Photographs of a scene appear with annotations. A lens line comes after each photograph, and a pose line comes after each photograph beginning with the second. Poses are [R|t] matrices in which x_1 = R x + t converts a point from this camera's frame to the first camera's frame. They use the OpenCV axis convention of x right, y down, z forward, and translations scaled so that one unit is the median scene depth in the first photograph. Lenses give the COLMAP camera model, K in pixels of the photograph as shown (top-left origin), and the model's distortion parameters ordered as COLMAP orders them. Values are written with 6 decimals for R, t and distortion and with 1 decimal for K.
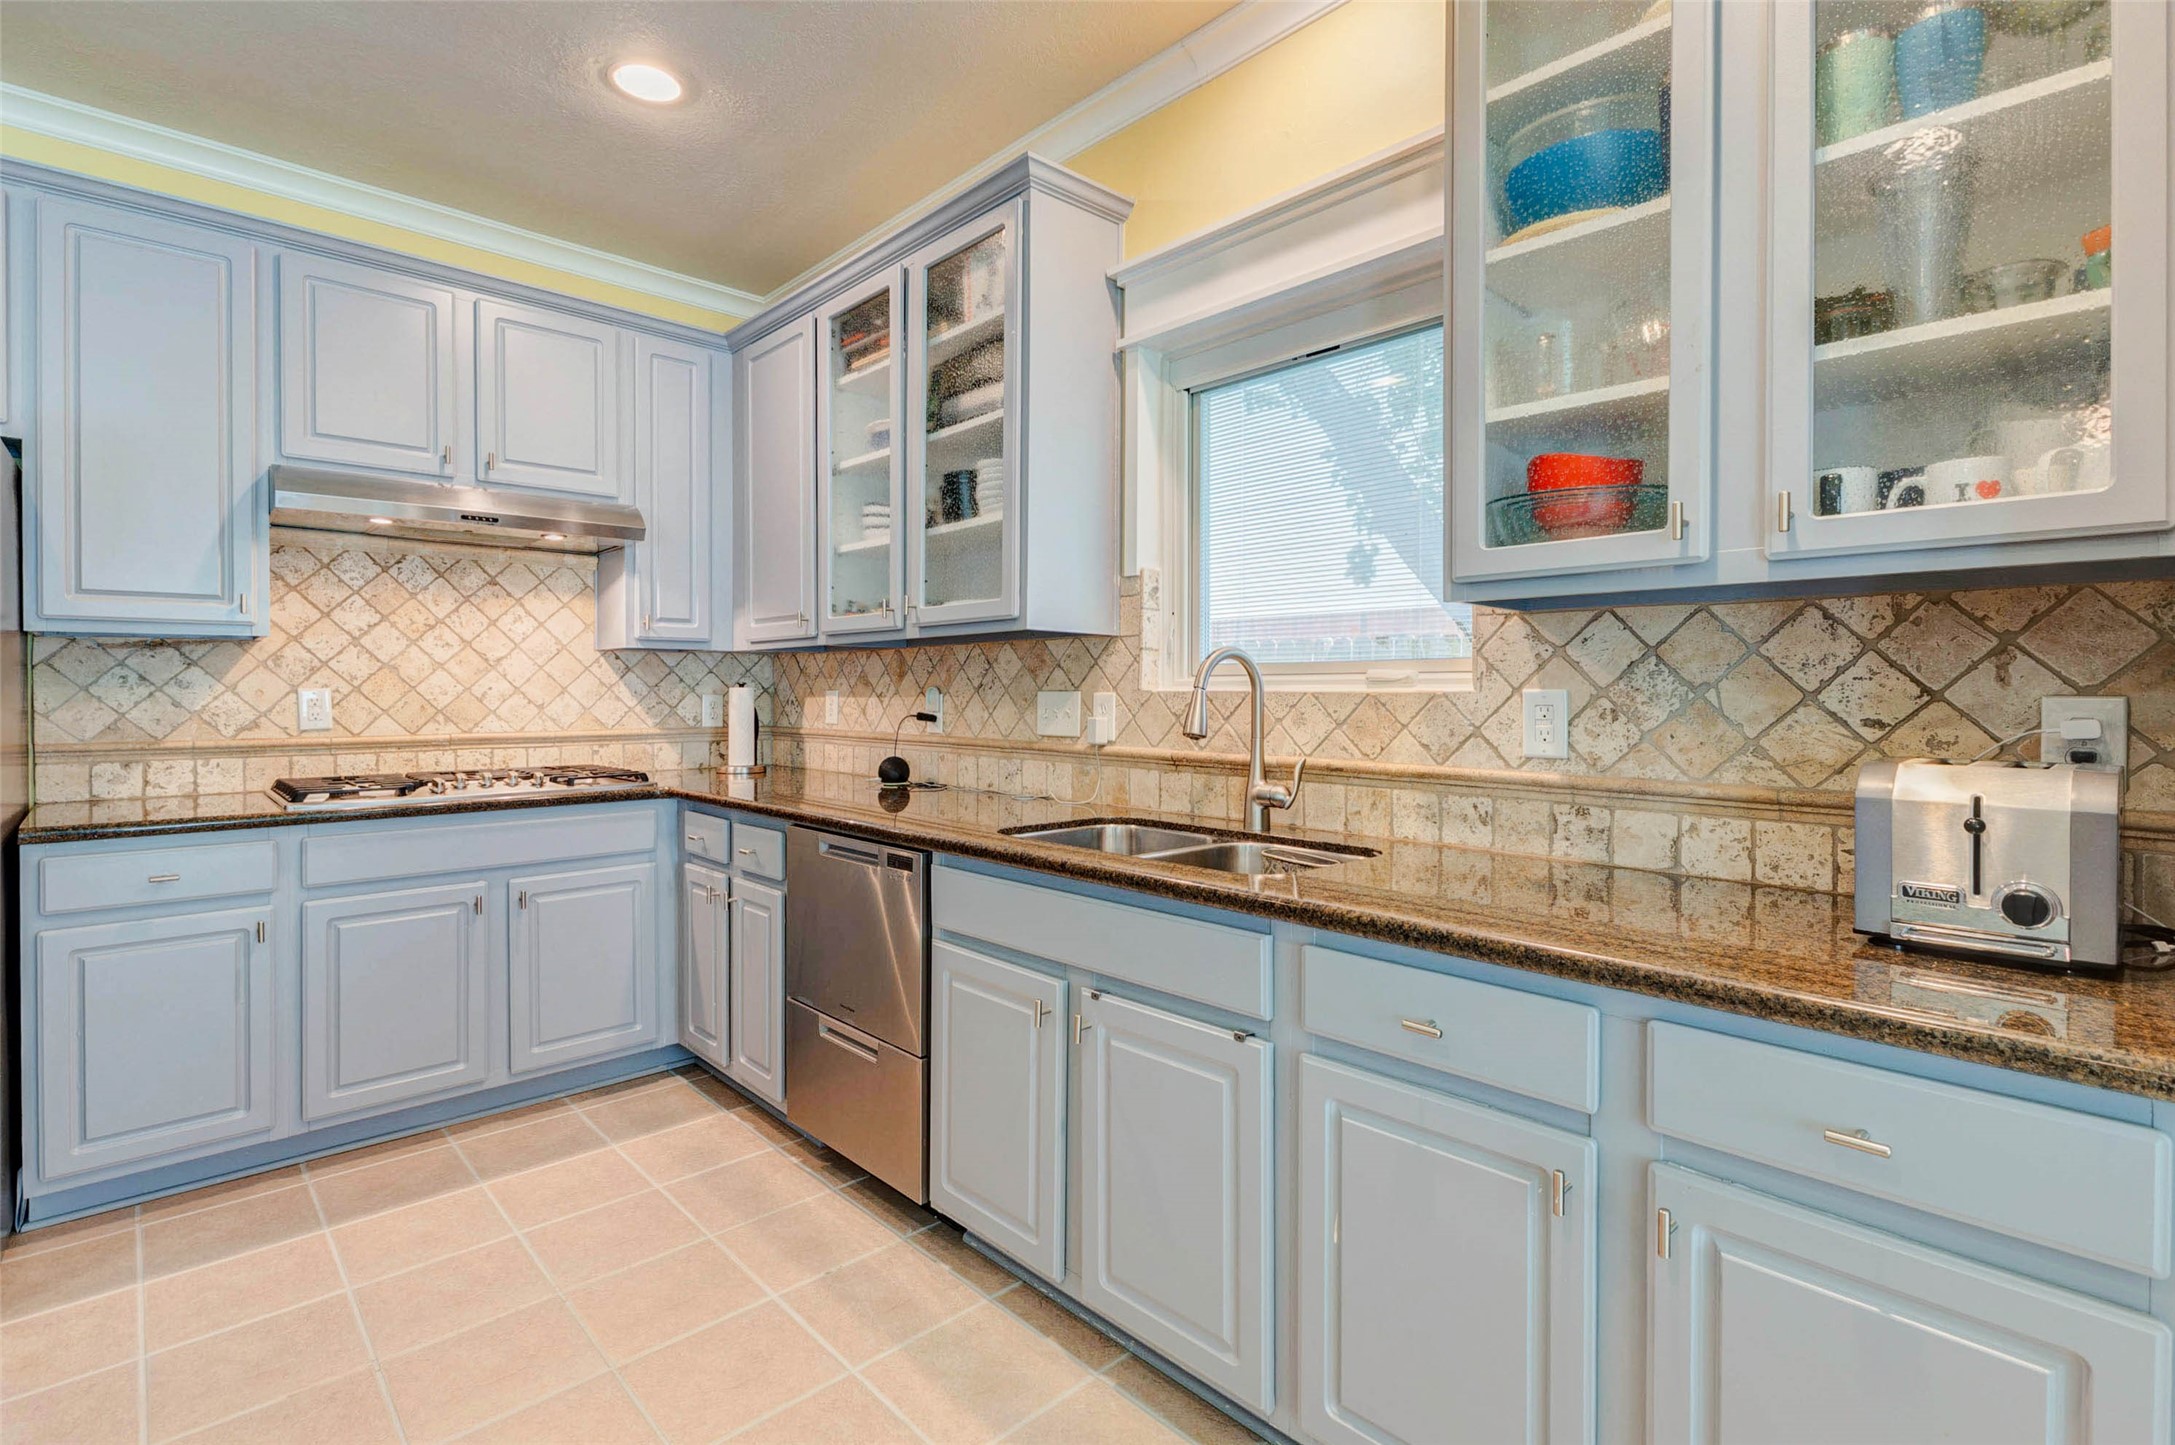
lens RADIAL K [[1005.8, 0, 1090.5], [0, 1005.8, 696.5], [0, 0, 1]] dist [-0.000118, -0.000980]
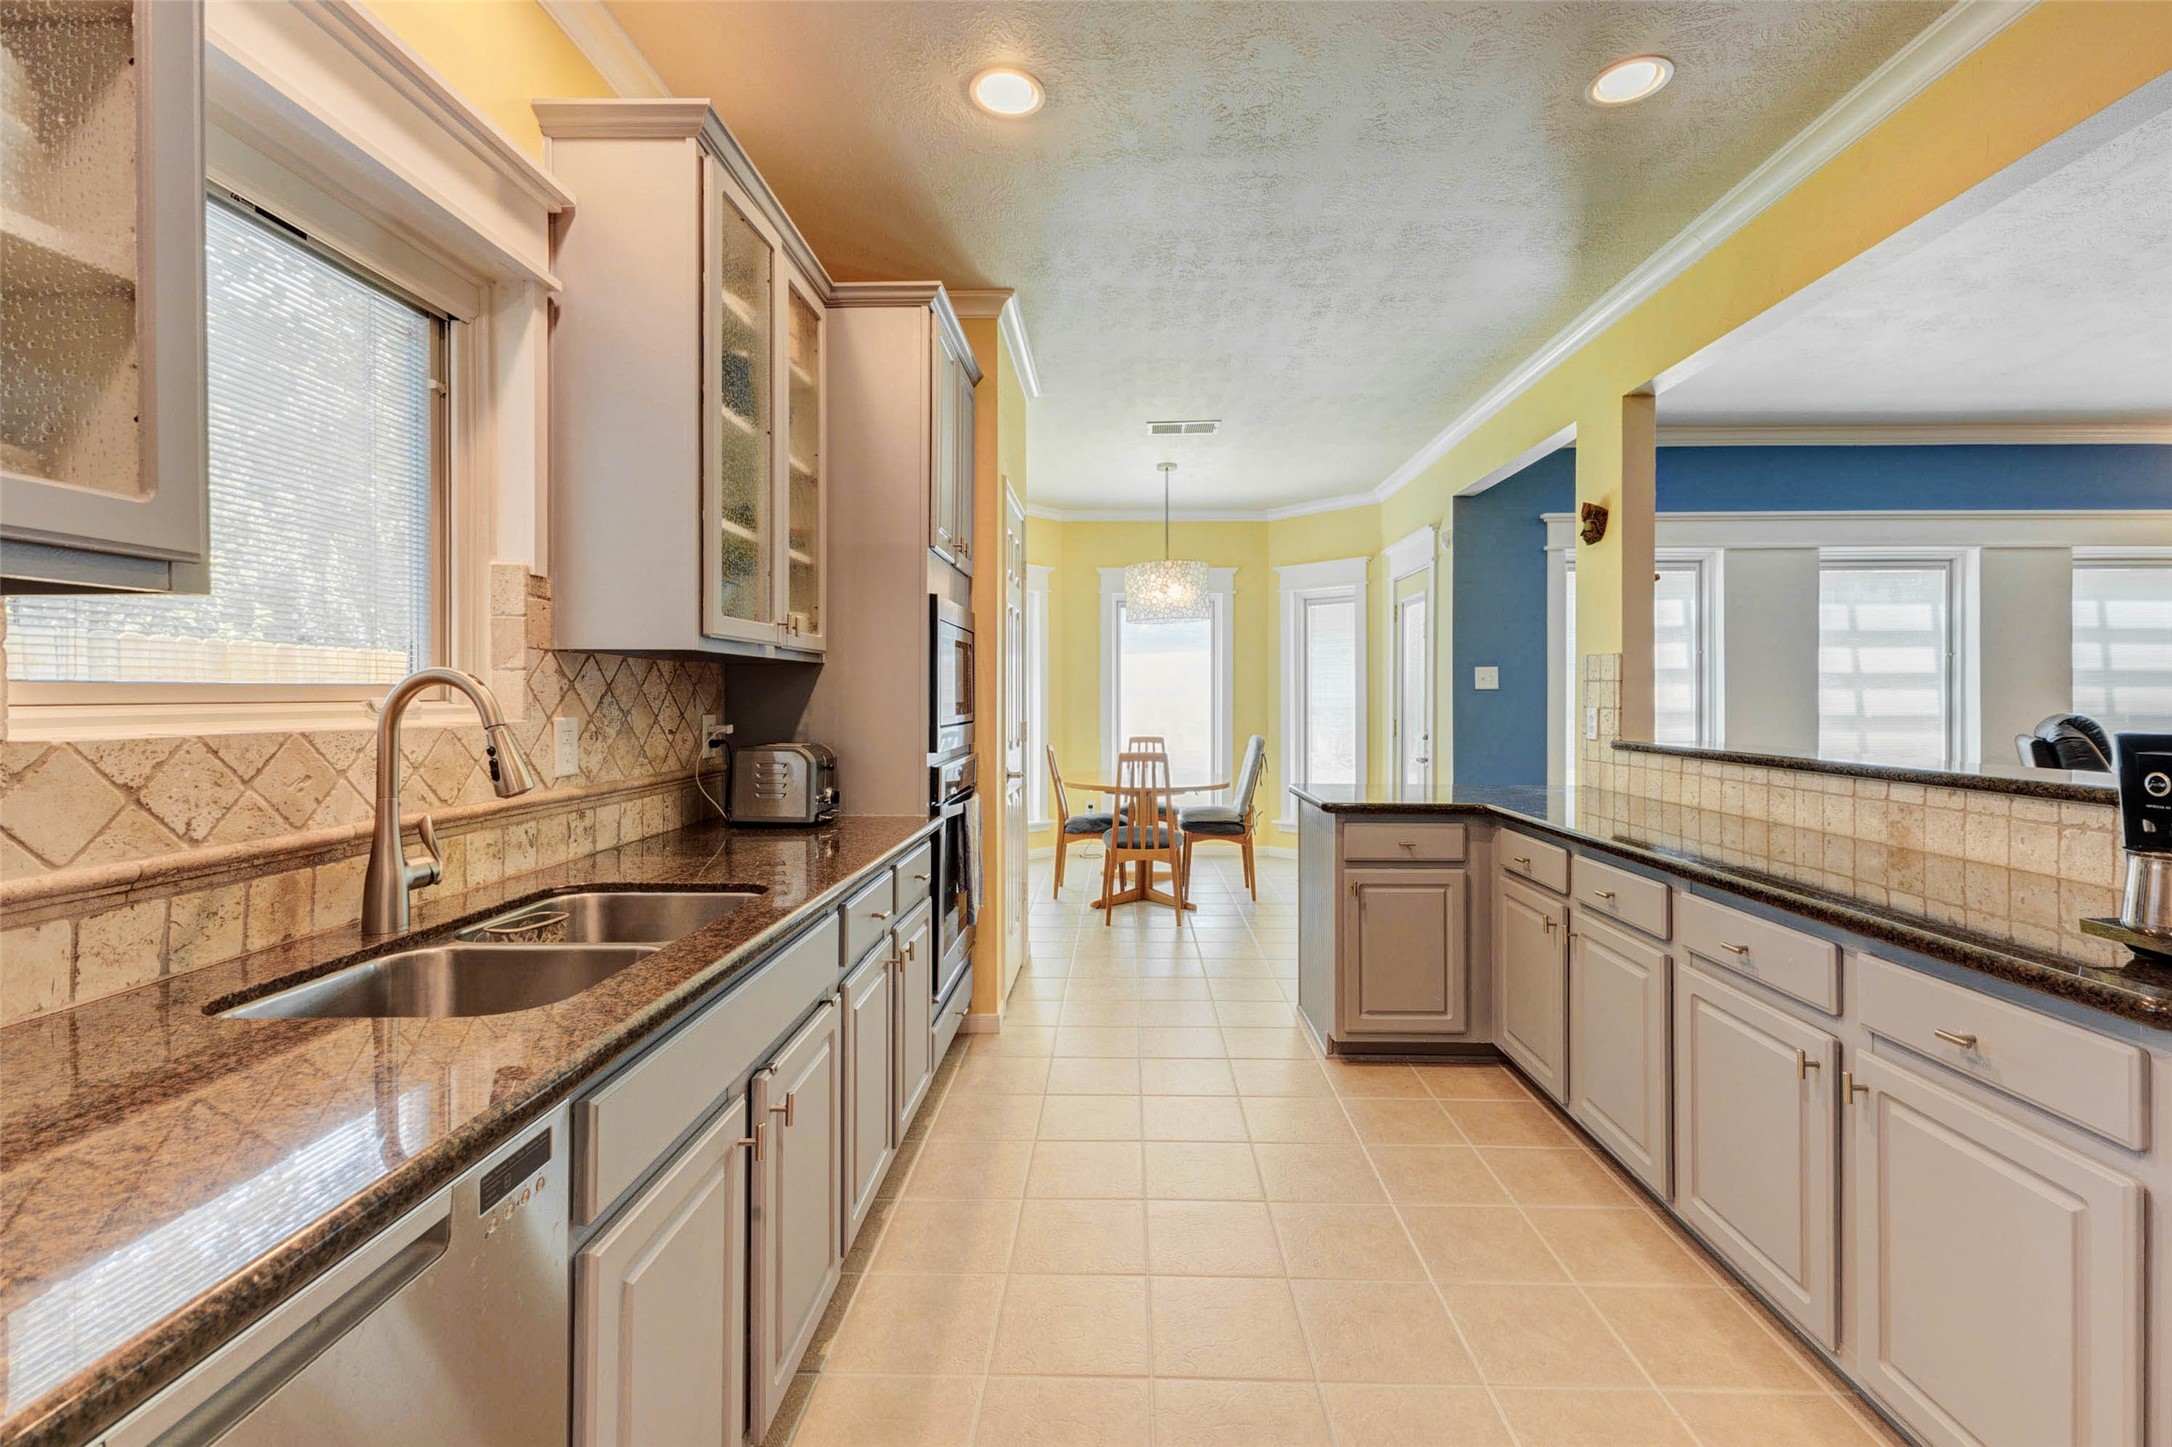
lens RADIAL K [[948.4, 0, 1111.4], [0, 948.4, 704.8], [0, 0, 1]] dist [0.025393, 0.000033]
pose [[-0.720067, -0.004032, 0.693893, -0.538575], [0.007901, 0.999871, 0.014009, -0.022371], [-0.693860, 0.015570, -0.719942, 0.943966]]
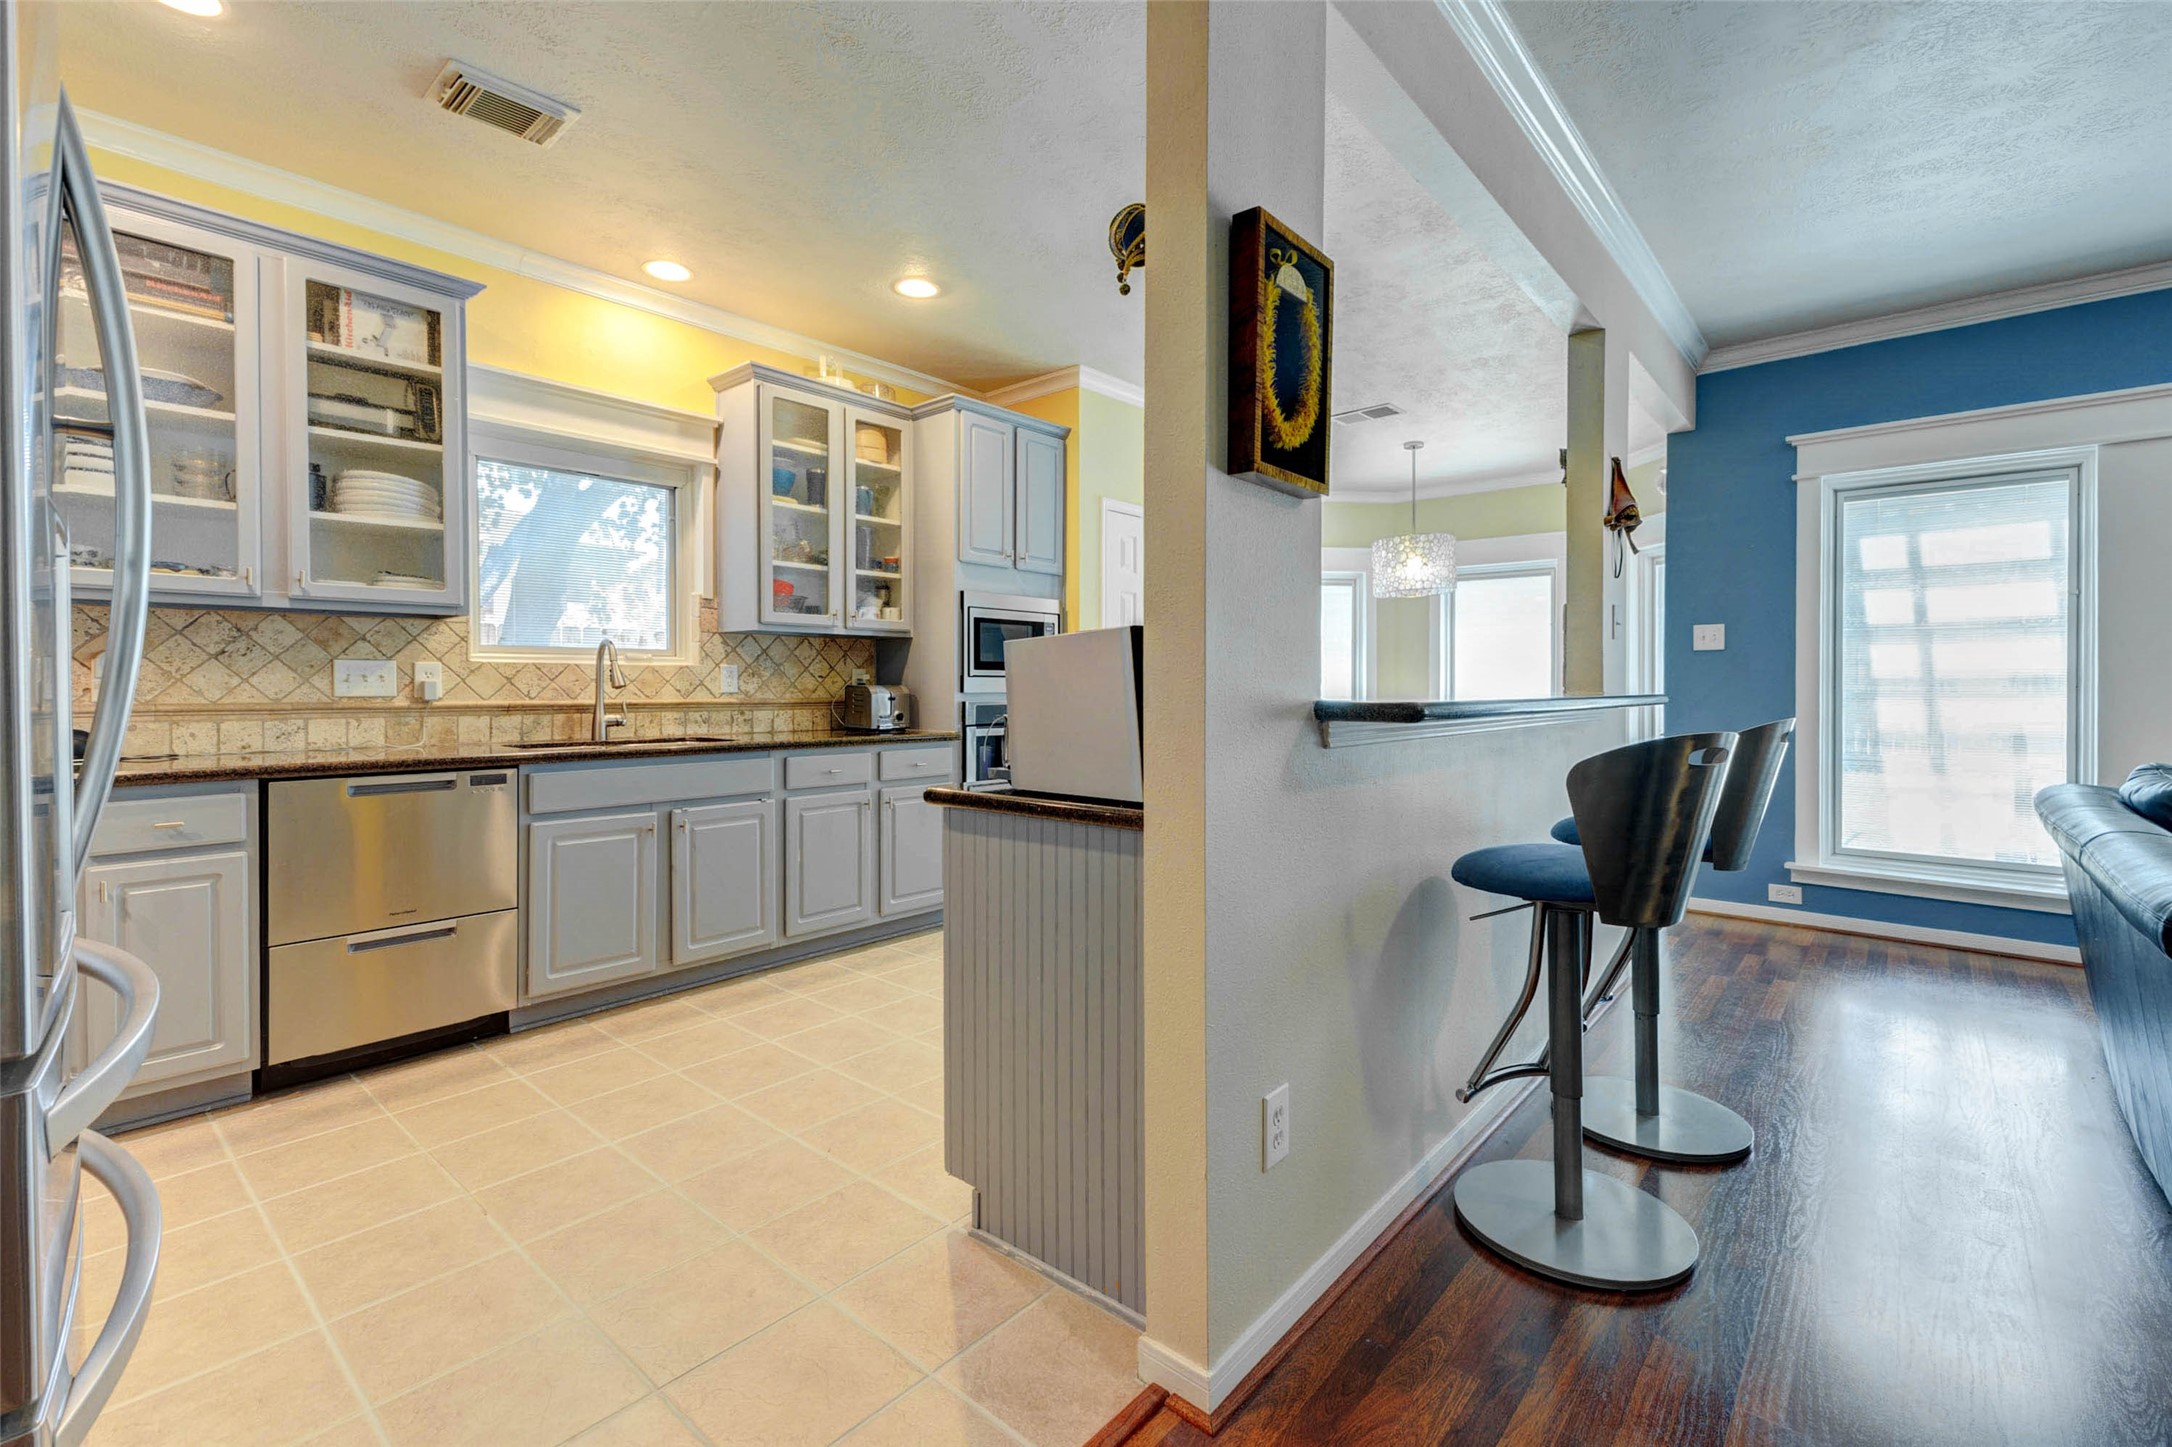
lens RADIAL K [[963.8, 0, 1091.4], [0, 963.8, 700.7], [0, 0, 1]] dist [0.017850, 0.000222]
pose [[-0.110378, -0.018975, 0.993709, -1.380978], [0.004131, 0.999800, 0.019550, 0.026331], [-0.993881, 0.006263, -0.110278, 0.264936]]
